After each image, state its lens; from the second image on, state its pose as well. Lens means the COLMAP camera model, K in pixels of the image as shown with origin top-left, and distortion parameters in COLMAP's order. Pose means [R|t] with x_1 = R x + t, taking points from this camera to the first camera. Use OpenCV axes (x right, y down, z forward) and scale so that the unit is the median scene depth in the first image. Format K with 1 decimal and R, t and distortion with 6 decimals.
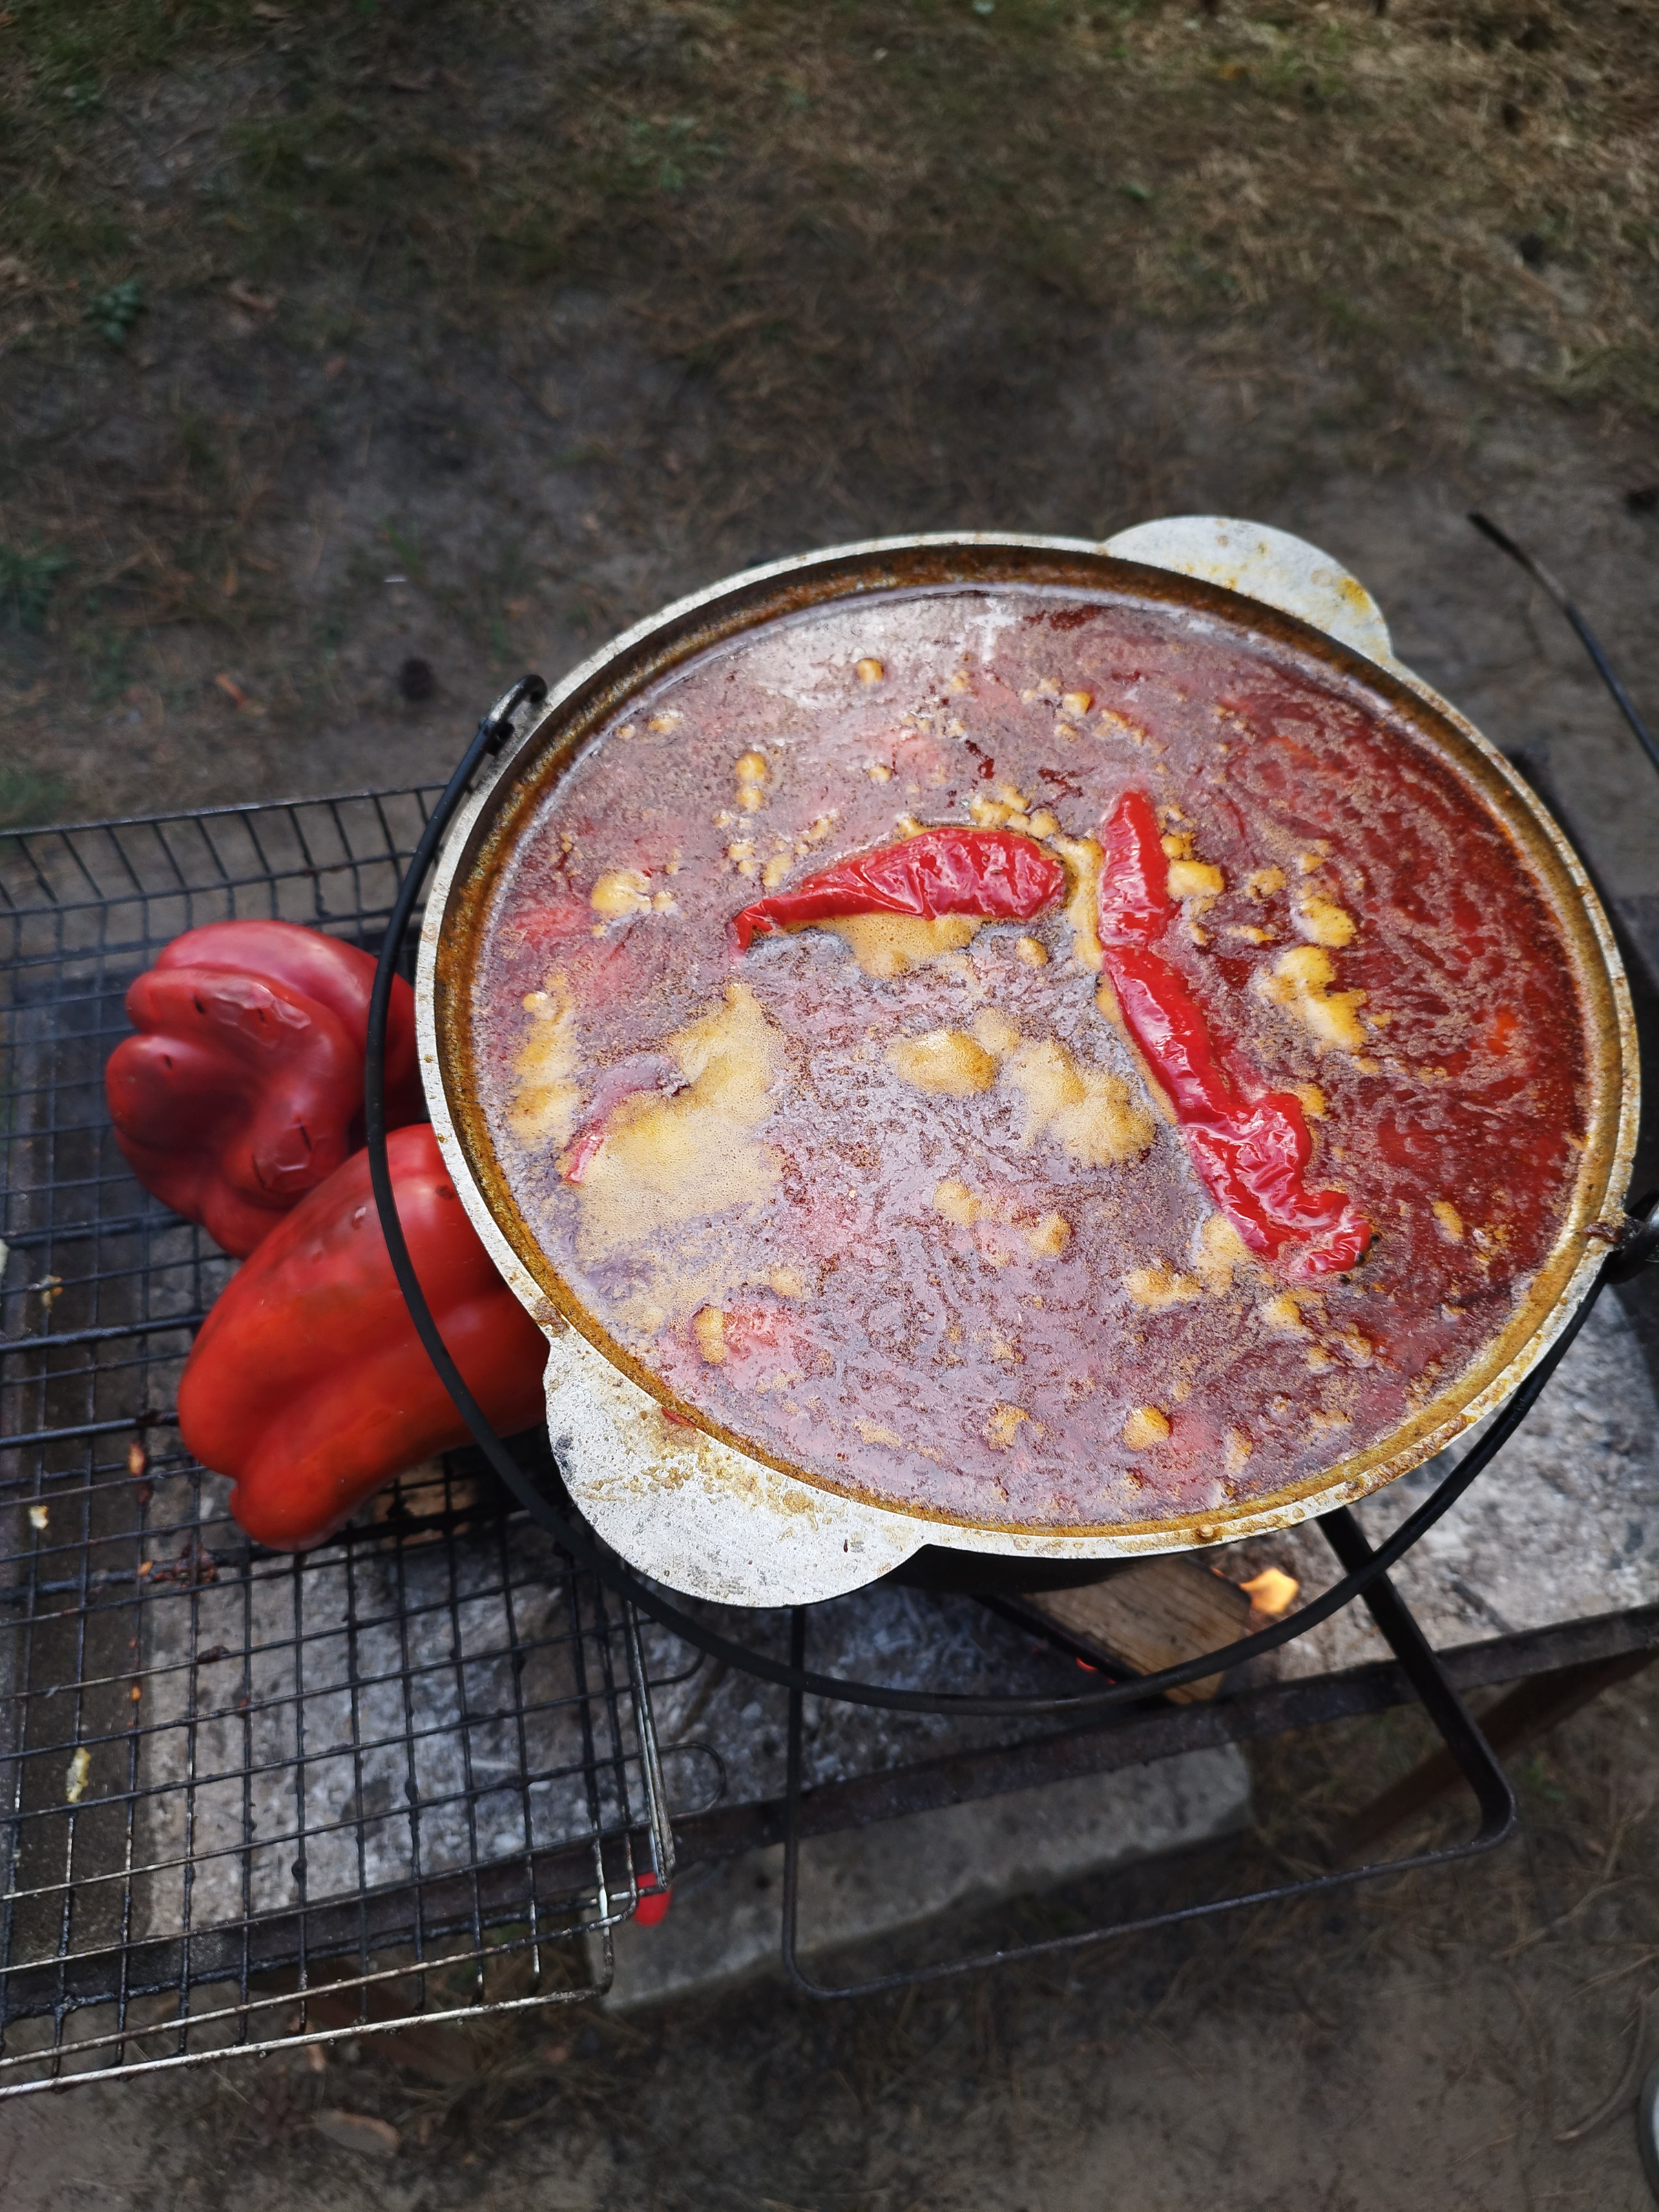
lens RADIAL K [[1605.4, 0, 829.5], [0, 1605.4, 1106.0], [0, 0, 1]] dist [0.002048, -0.003942]
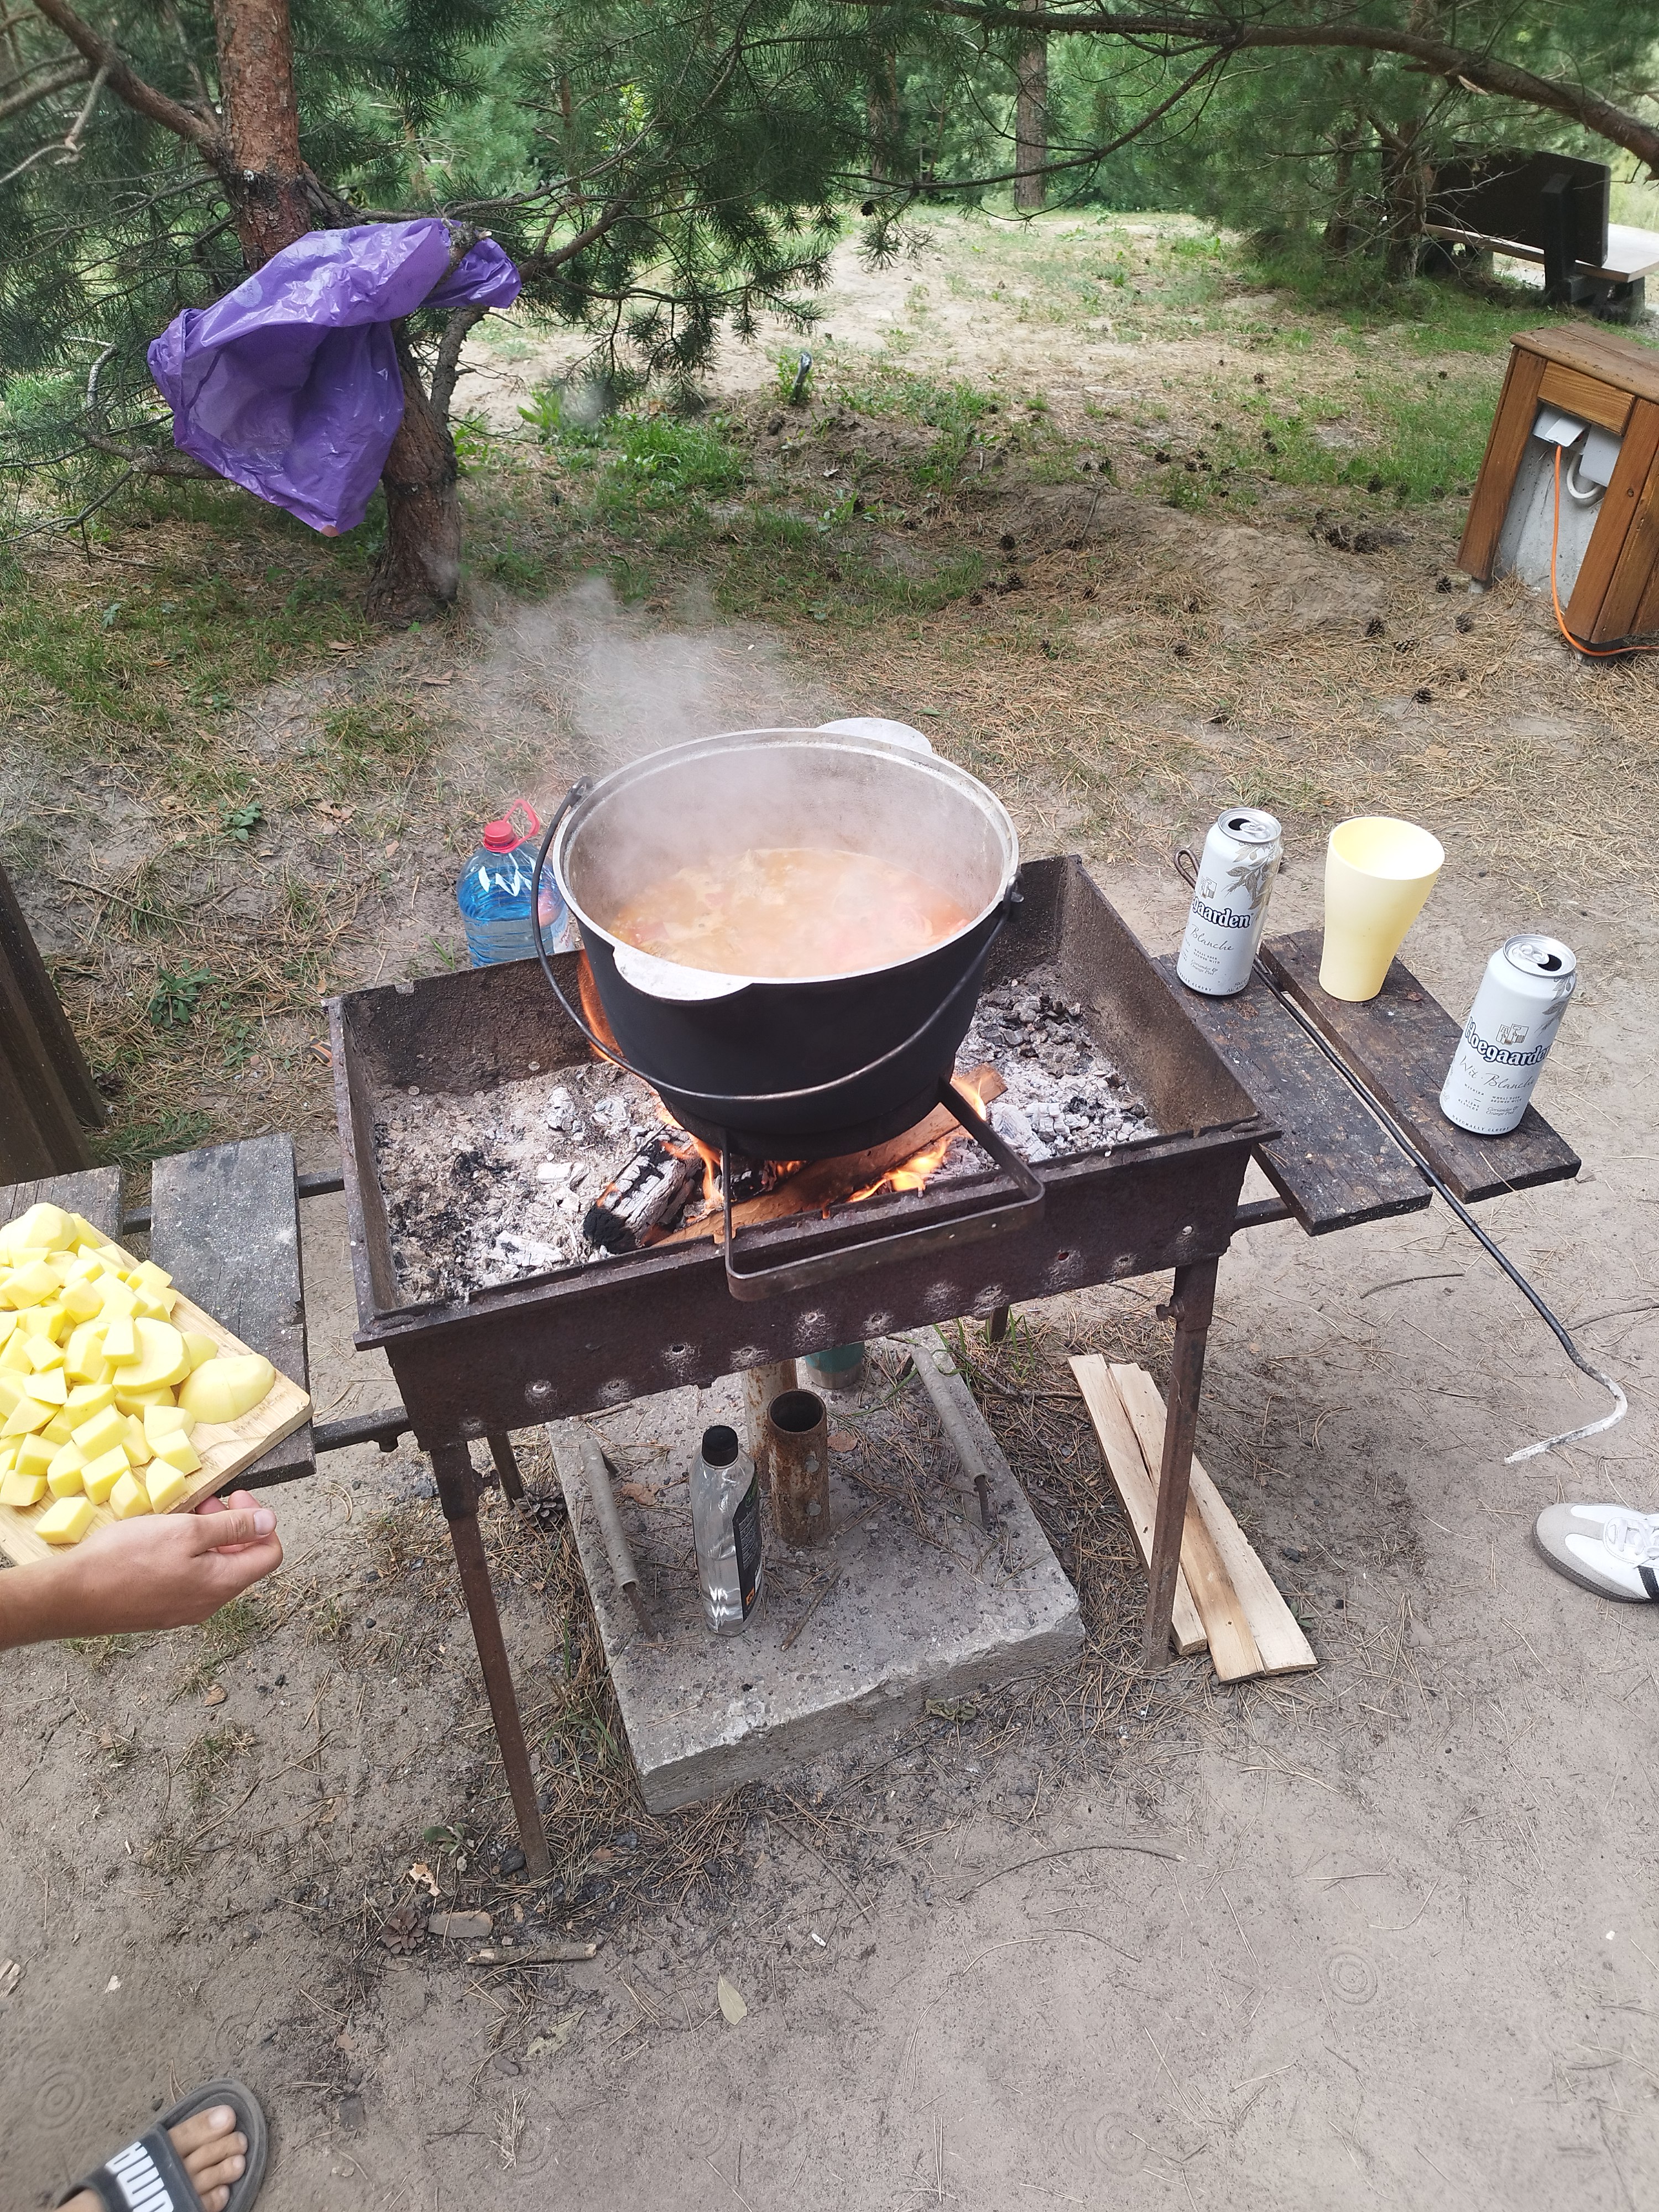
lens RADIAL K [[1506.4, 0, 829.5], [0, 1506.4, 1106.0], [0, 0, 1]] dist [0.048670, 0.000214]
pose [[0.995276, -0.087795, 0.041446, 0.011610], [0.096268, 0.947745, -0.304157, 0.224860], [-0.012576, 0.306710, 0.951720, -0.253024]]
